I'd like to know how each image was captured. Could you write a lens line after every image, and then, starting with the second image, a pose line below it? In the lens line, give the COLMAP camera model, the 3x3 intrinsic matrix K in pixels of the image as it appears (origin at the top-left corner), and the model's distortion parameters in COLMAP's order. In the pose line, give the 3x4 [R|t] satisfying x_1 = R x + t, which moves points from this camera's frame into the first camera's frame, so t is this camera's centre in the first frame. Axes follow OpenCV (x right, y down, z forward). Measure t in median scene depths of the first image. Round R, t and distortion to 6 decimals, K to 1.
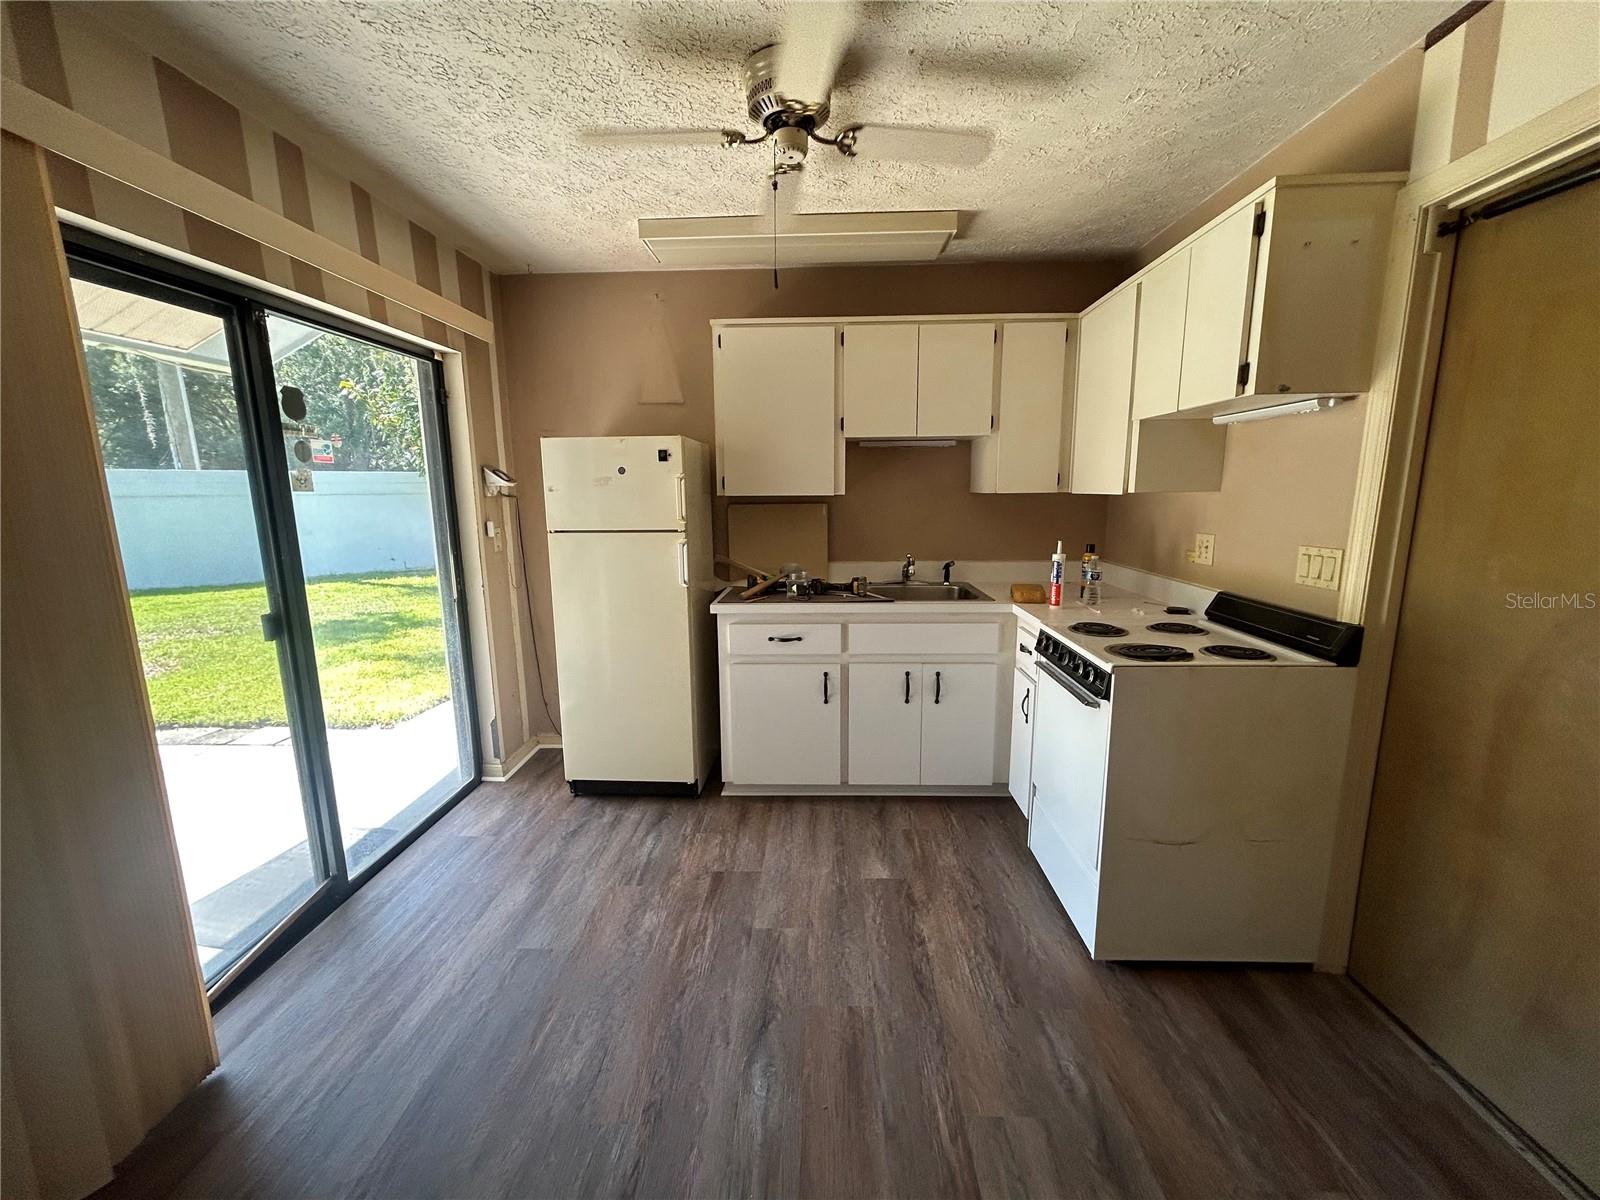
lens RADIAL K [[641.5, 0, 802.4], [0, 641.5, 596.5], [0, 0, 1]] dist [0.000368, 0.000007]
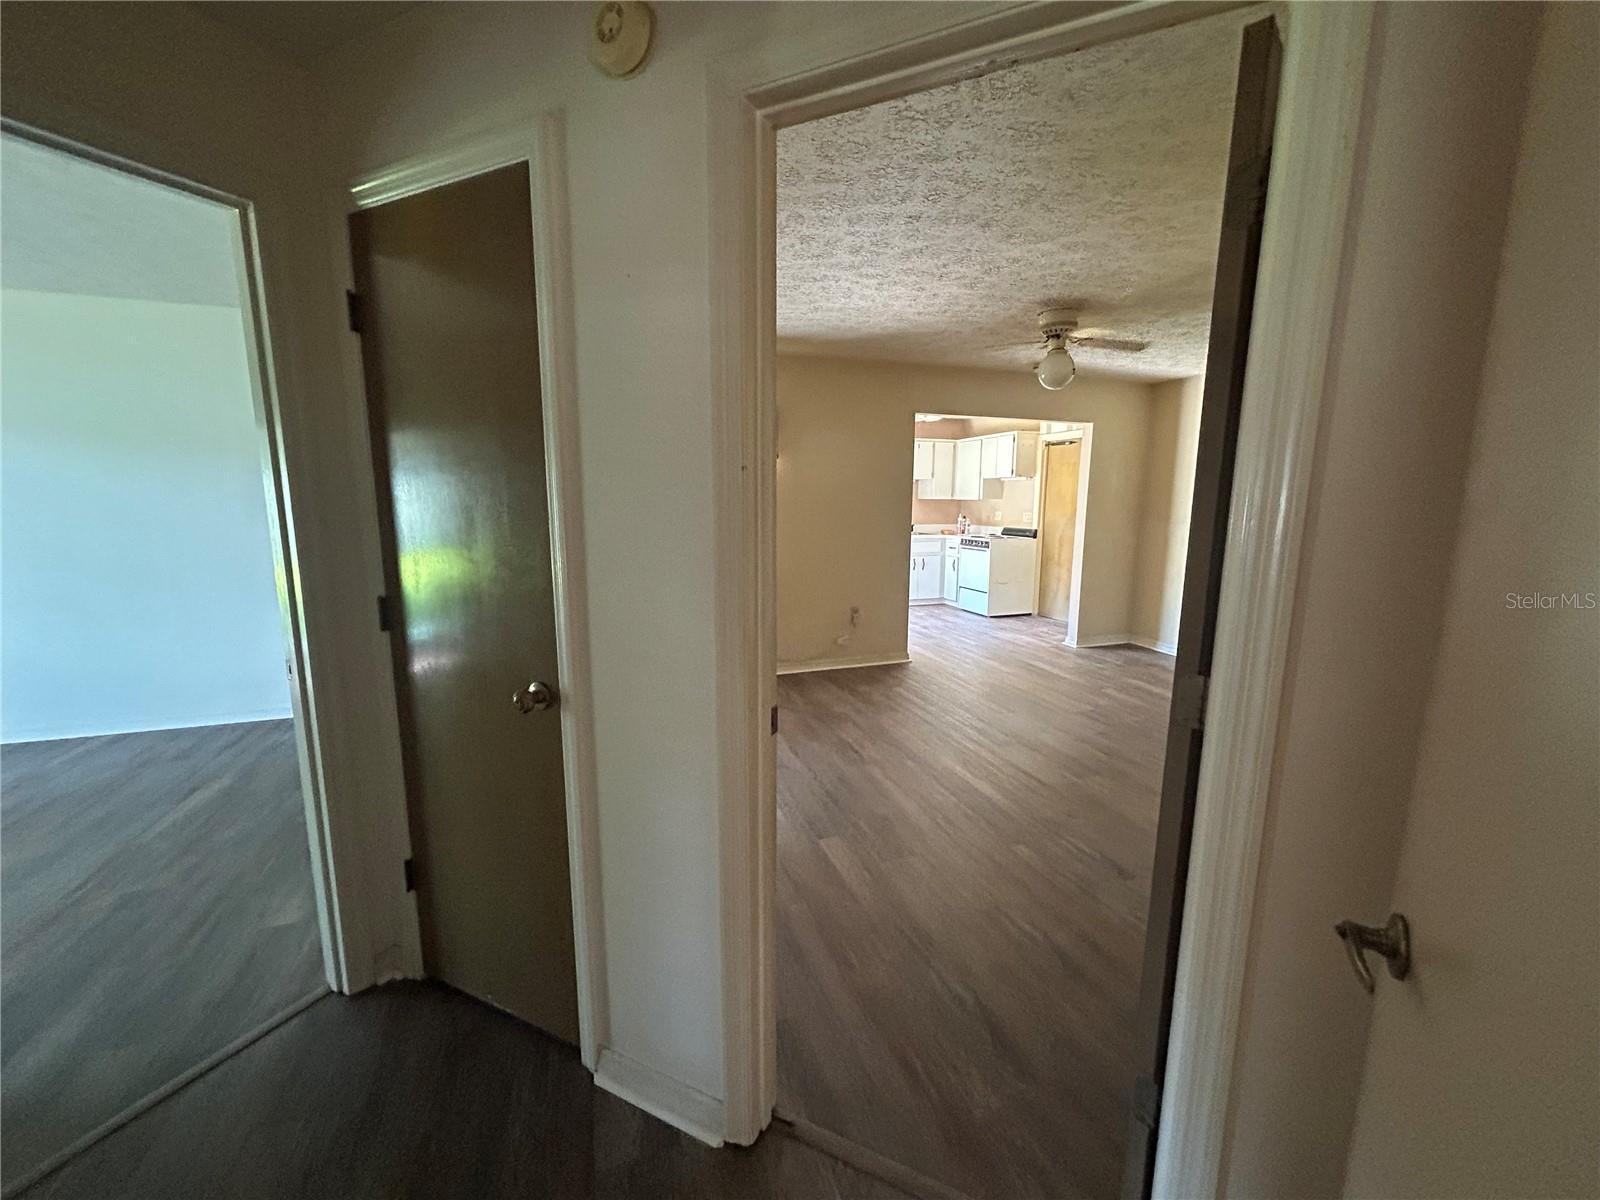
lens RADIAL K [[641.5, 0, 798.6], [0, 641.5, 600.6], [0, 0, 1]] dist [0.000368, 0.000007]
pose [[0.934418, -0.046148, 0.353177, -1.810473], [0.049320, 0.998783, 0.000018, 0.366460], [-0.352748, 0.017402, 0.935556, -2.052249]]
